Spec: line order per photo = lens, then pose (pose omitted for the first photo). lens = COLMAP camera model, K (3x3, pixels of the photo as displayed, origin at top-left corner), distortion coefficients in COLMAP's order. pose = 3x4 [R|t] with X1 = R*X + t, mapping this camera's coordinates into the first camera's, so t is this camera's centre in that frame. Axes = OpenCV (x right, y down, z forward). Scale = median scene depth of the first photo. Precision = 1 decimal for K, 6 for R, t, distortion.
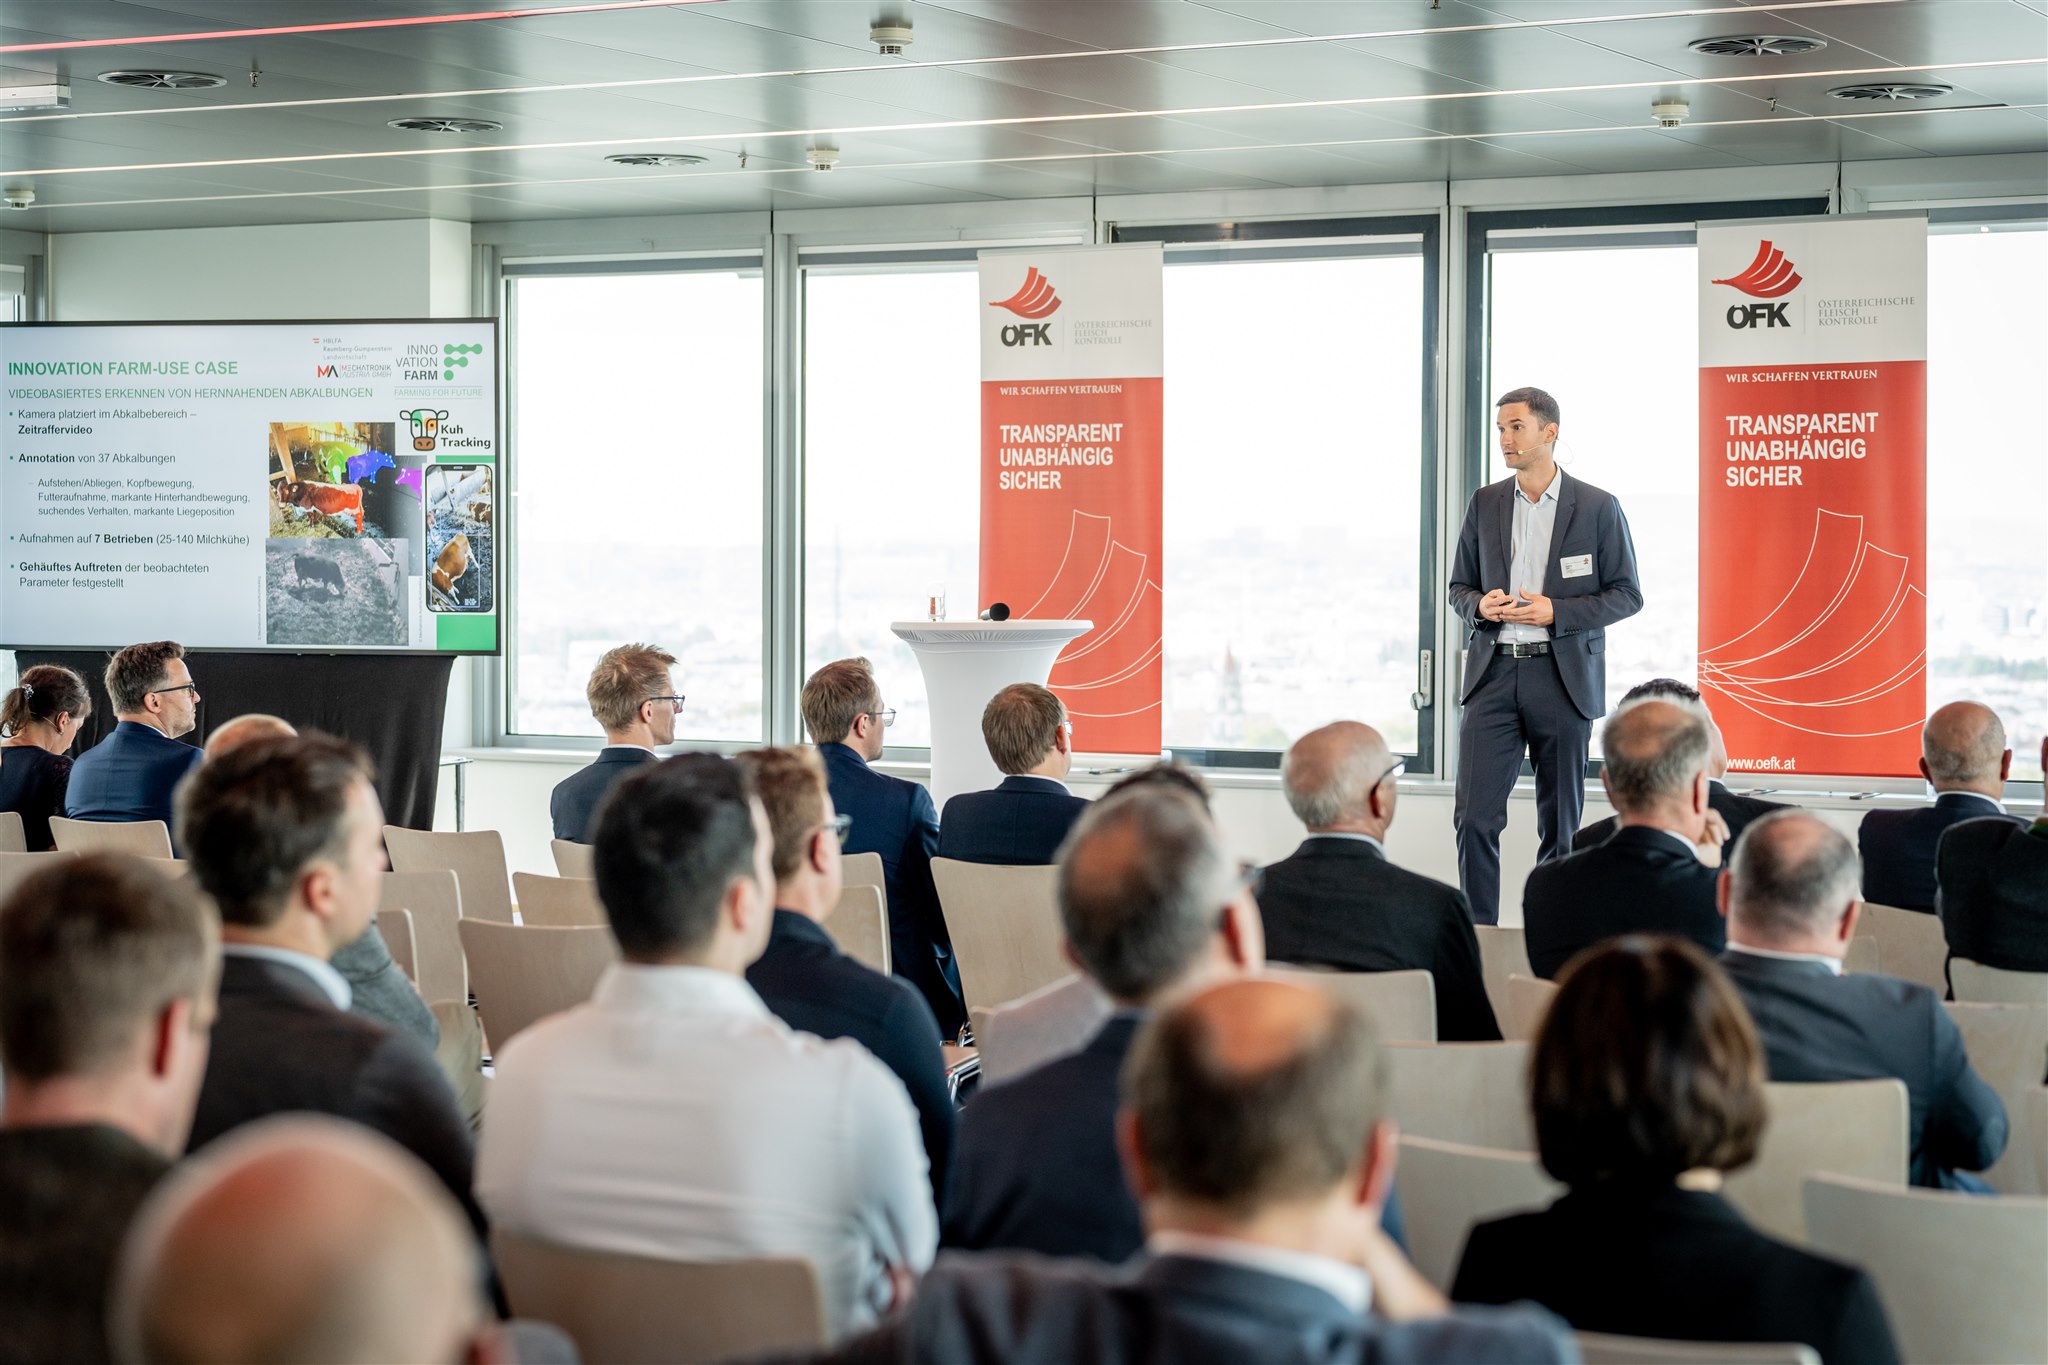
lens RADIAL K [[3877.5, 0, 1023.4], [0, 3877.5, 669.4], [0, 0, 1]] dist [-0.009813, 0.000000]
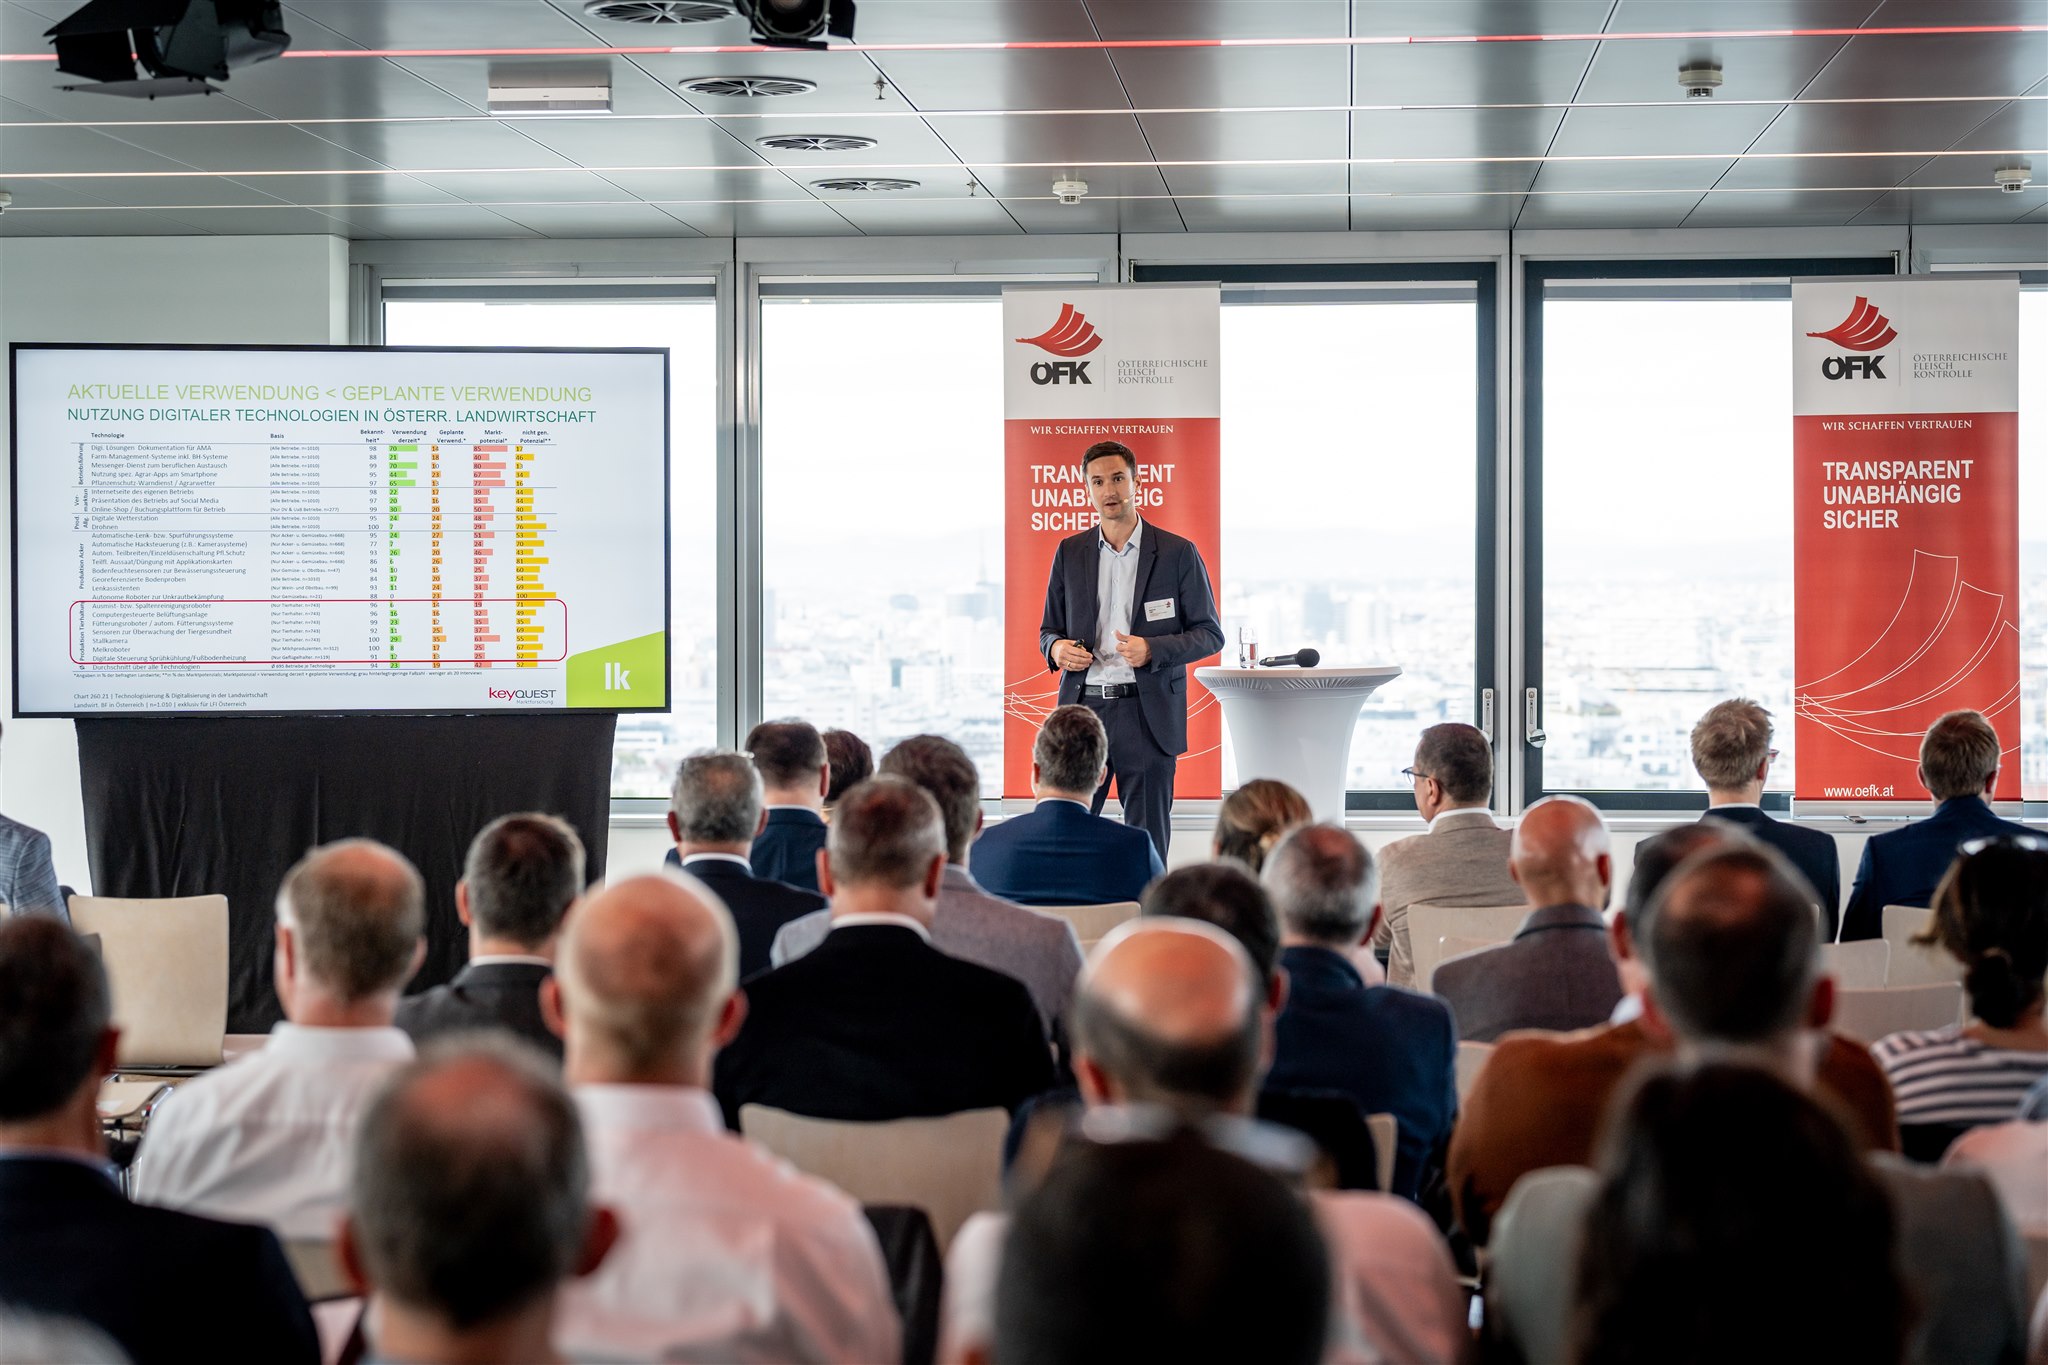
lens RADIAL K [[3877.5, 0, 969.2], [0, 3877.5, 659.0], [0, 0, 1]] dist [-0.009813, 0.000000]
pose [[0.916860, -0.014548, 0.398944, -0.453165], [0.018666, 0.999805, -0.006440, -0.009433], [-0.398772, 0.013351, 0.916953, 0.127816]]
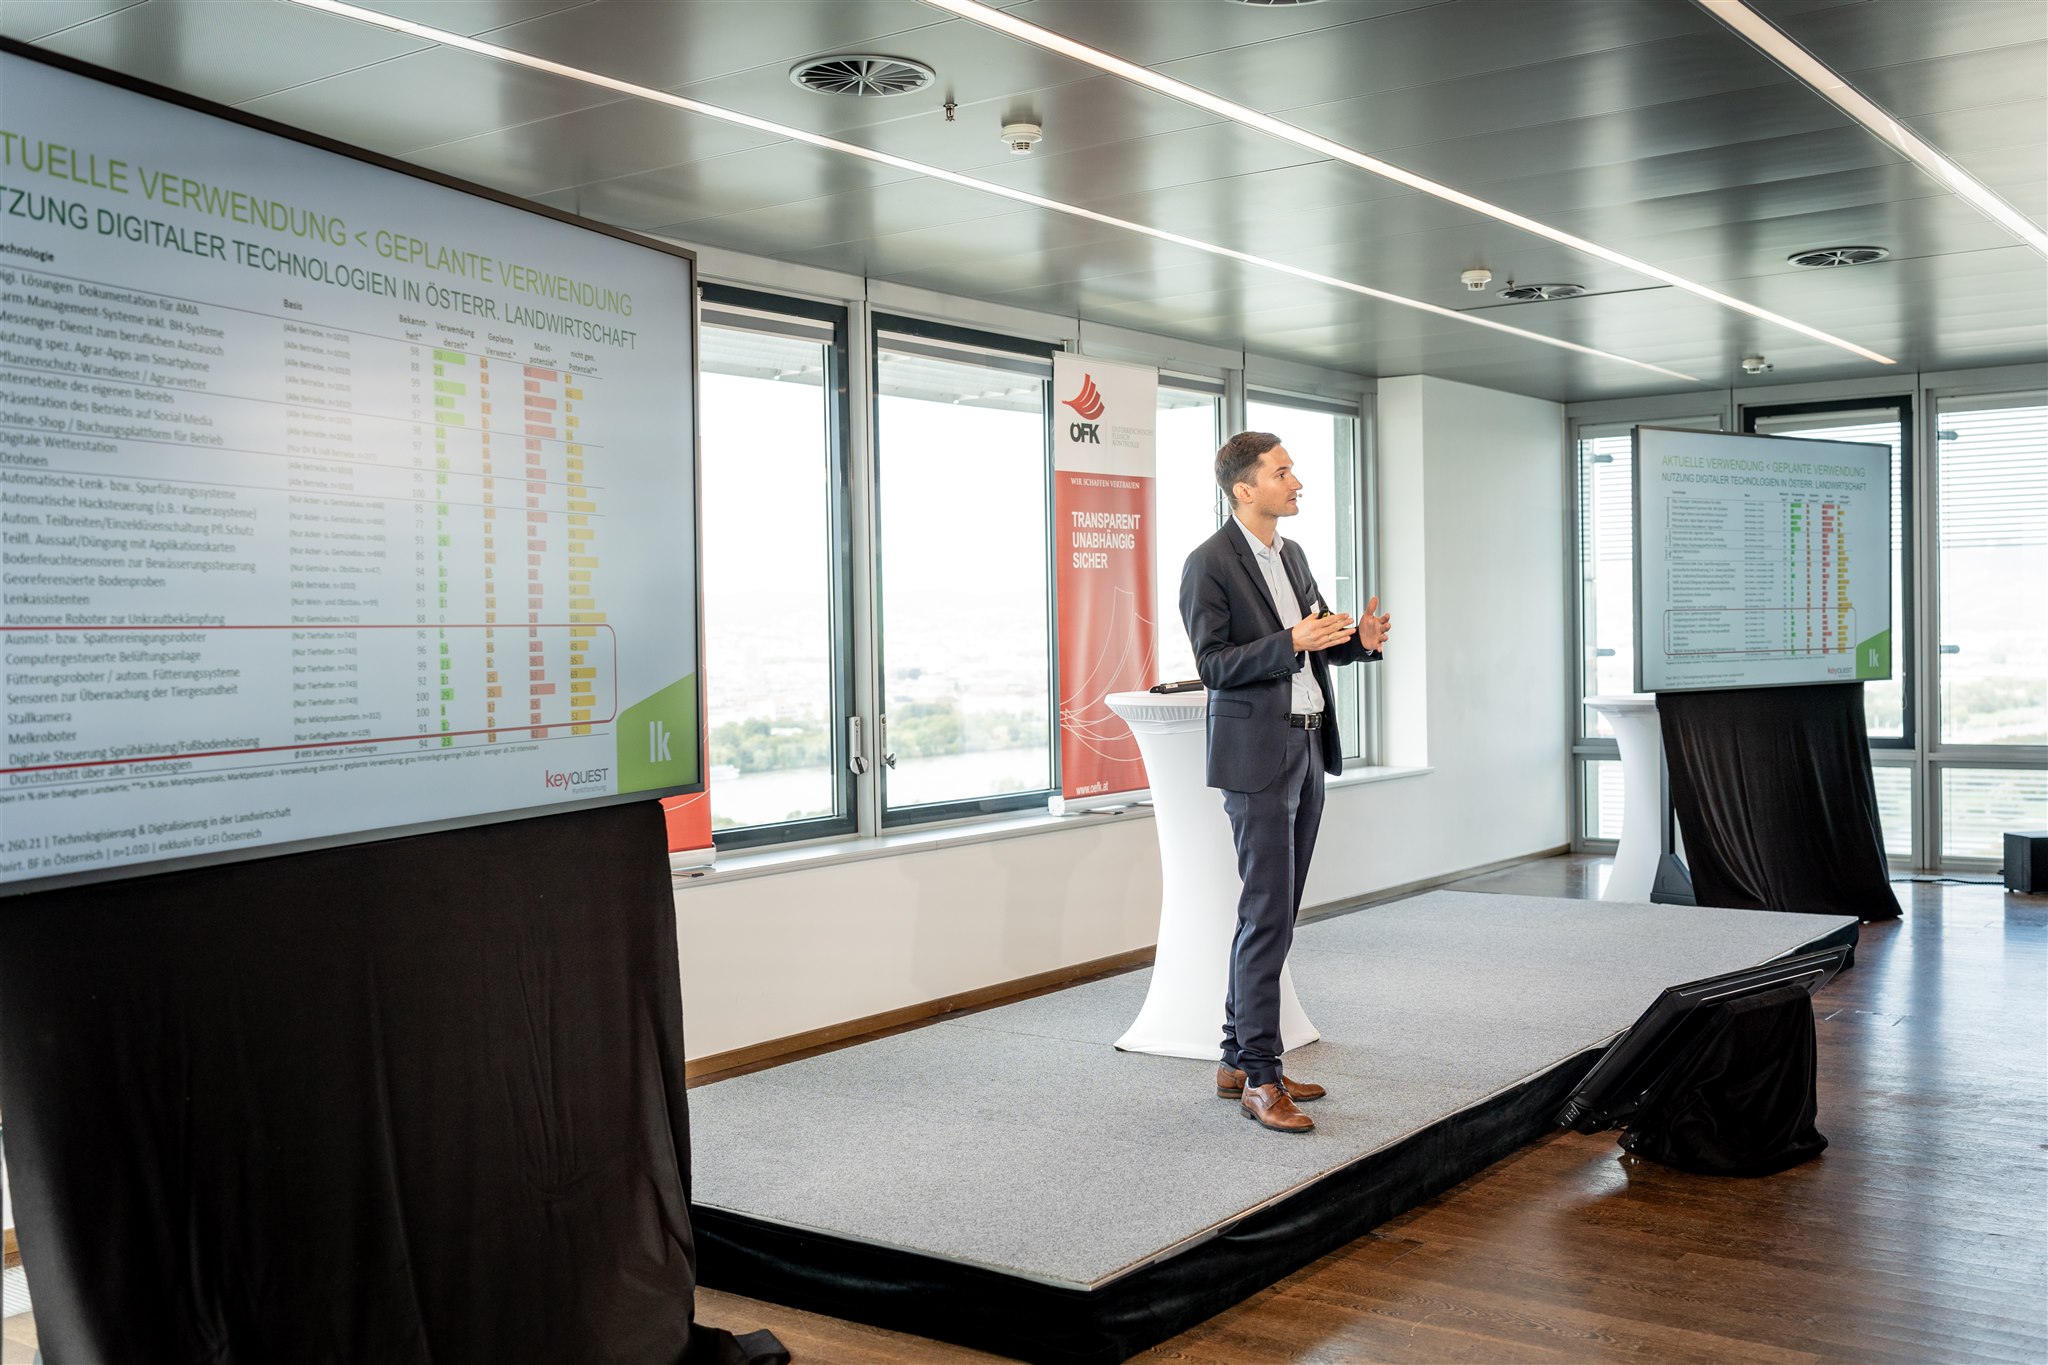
lens RADIAL K [[2045.4, 0, 1010.9], [0, 2045.4, 686.8], [0, 0, 1]] dist [-0.019139, 0.000000]
pose [[0.127609, -0.033773, 0.991249, -0.472392], [0.042348, 0.998694, 0.028575, -0.028873], [-0.990920, 0.038331, 0.128873, 0.939107]]
